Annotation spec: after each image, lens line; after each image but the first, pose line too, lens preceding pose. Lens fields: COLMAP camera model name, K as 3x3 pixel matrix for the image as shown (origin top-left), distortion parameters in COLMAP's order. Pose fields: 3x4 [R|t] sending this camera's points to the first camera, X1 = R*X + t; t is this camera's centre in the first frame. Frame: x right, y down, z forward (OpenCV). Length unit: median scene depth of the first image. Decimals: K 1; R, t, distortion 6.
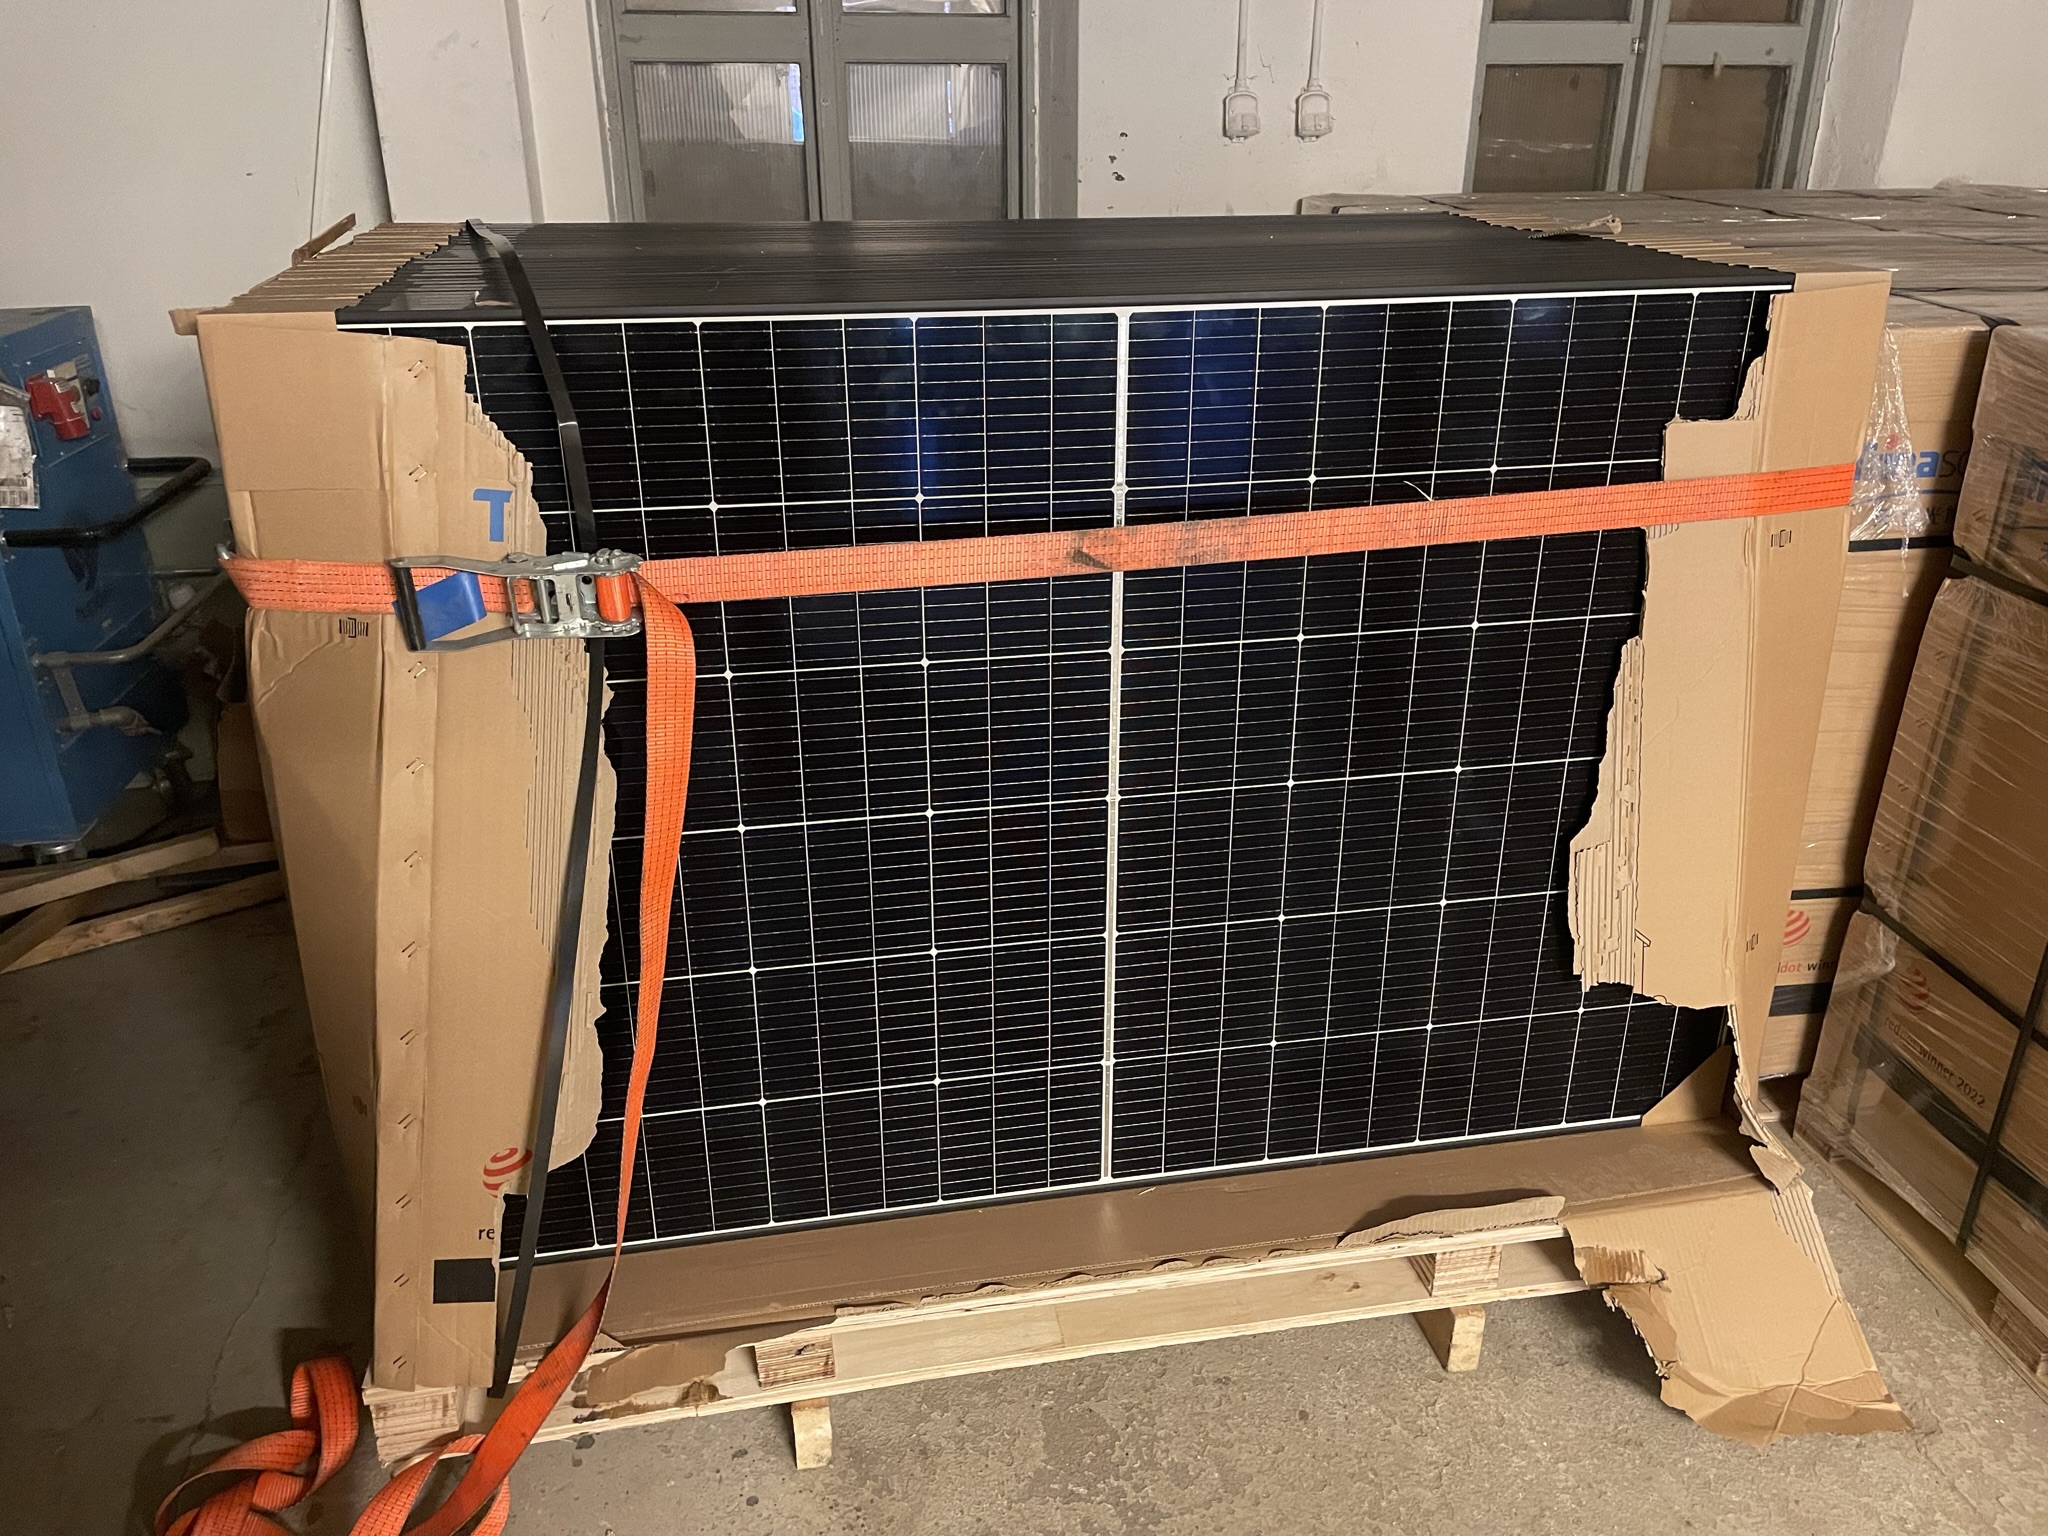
lens RADIAL K [[1552.1, 0, 1032.2], [0, 1552.1, 758.9], [0, 0, 1]] dist [0.082037, -0.112121]
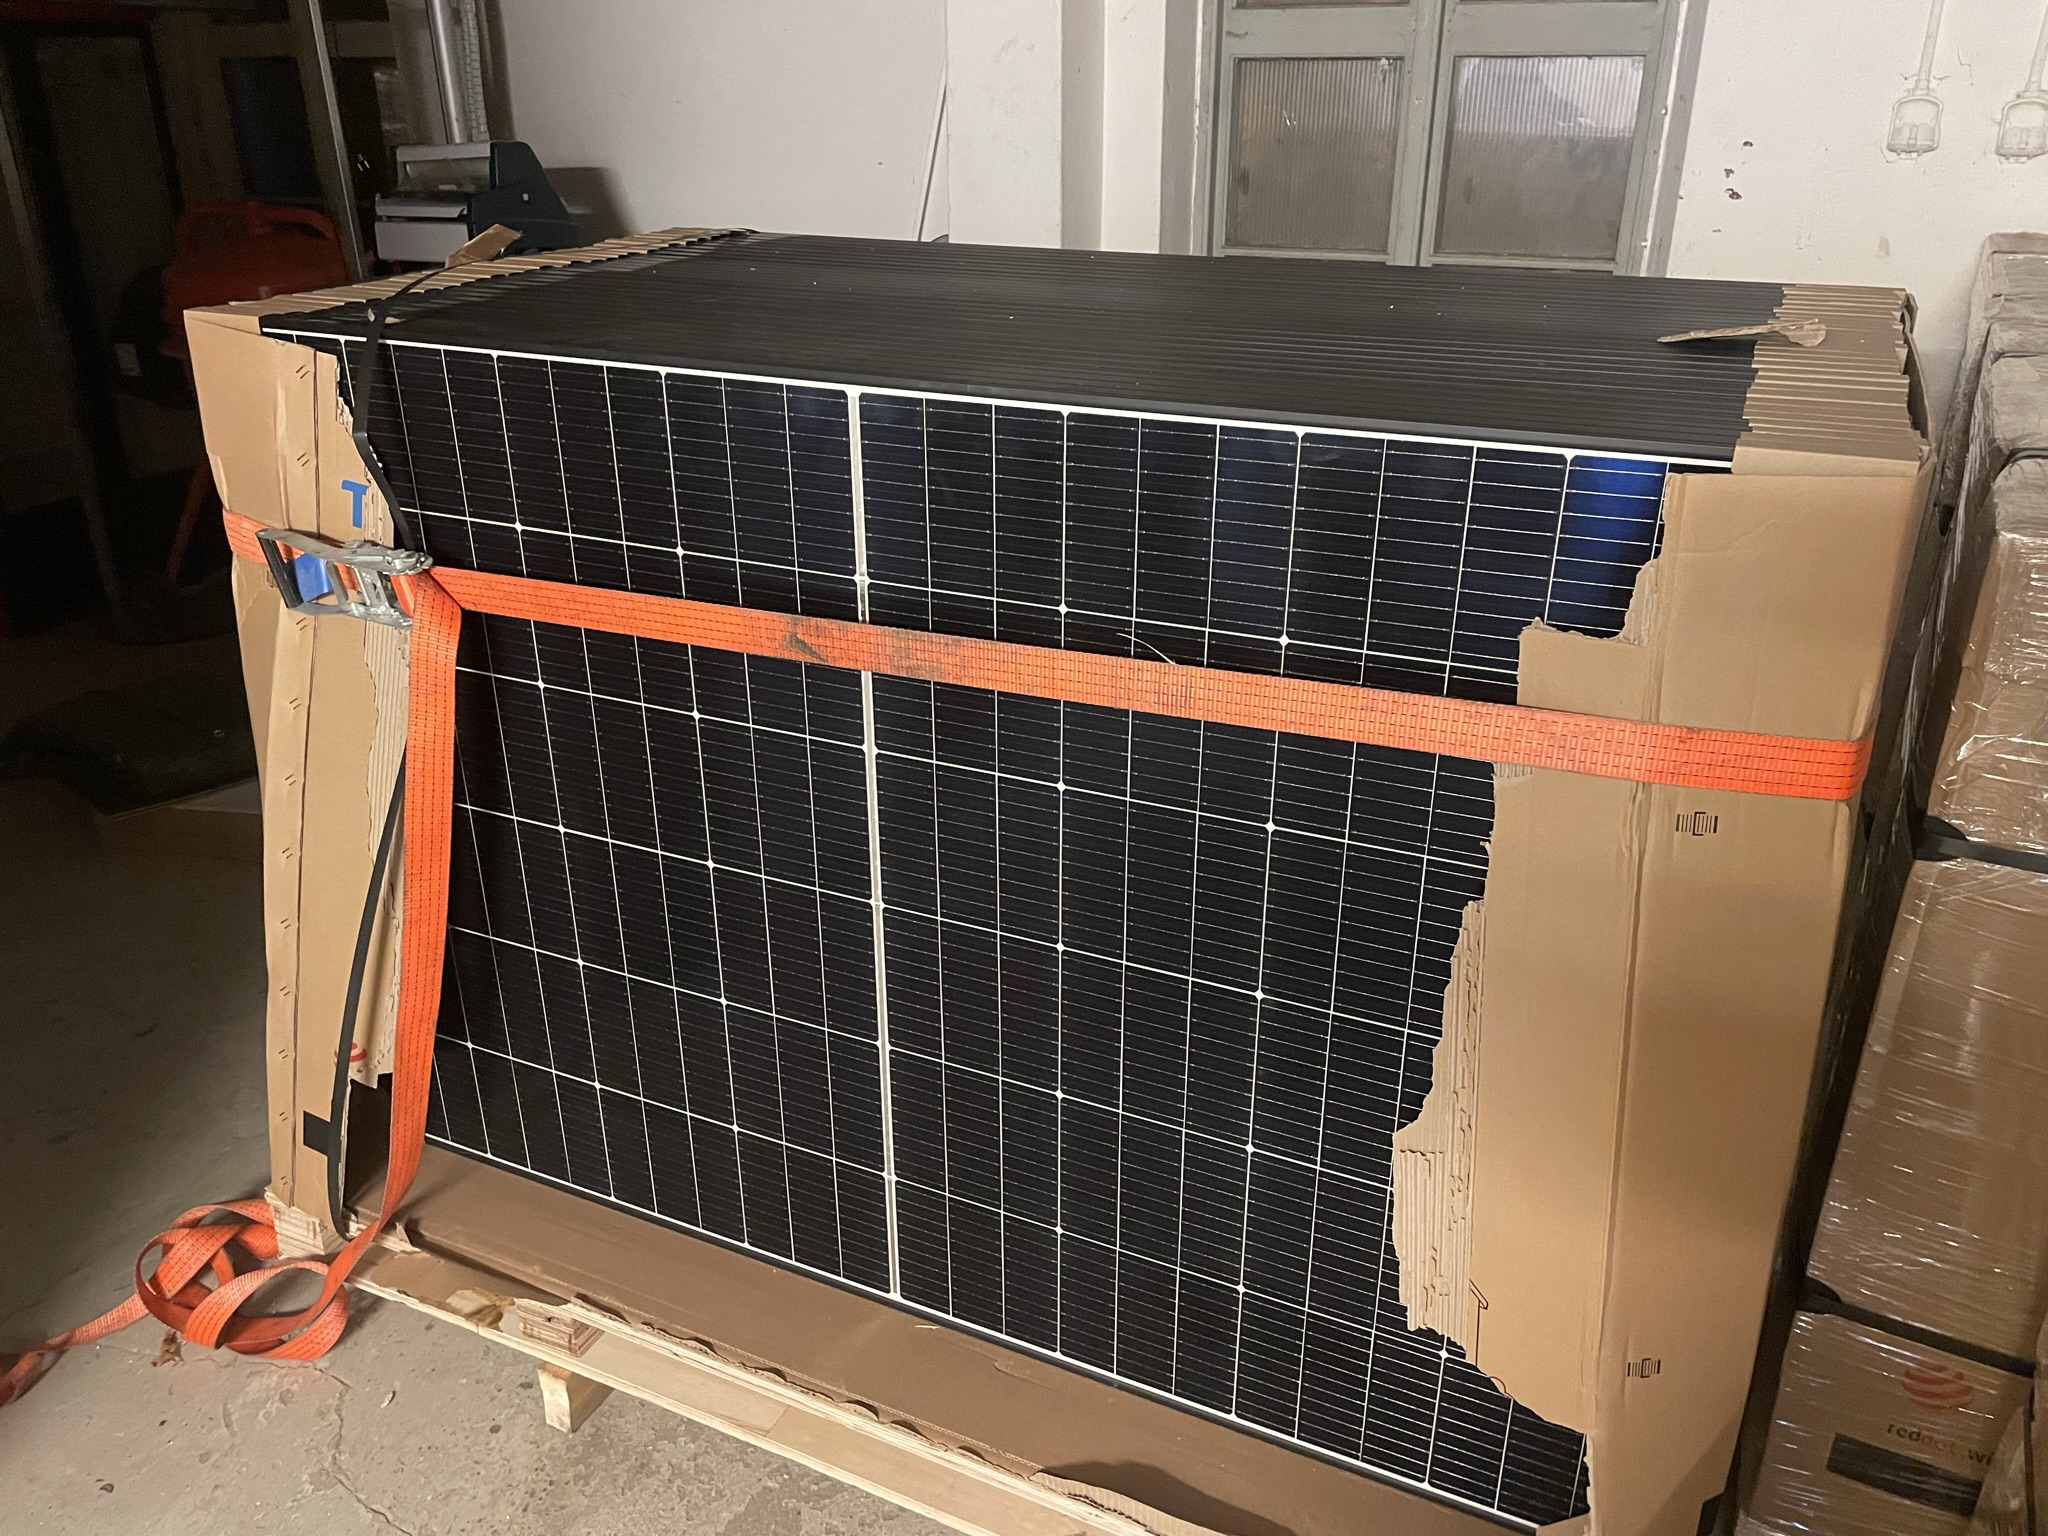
lens RADIAL K [[1552.1, 0, 1035.5], [0, 1552.1, 765.4], [0, 0, 1]] dist [0.082037, -0.112121]
pose [[0.807618, 0.243266, -0.537191, 0.593168], [-0.230264, 0.968722, 0.092503, -0.158504], [0.542892, 0.048989, 0.838373, 0.265404]]
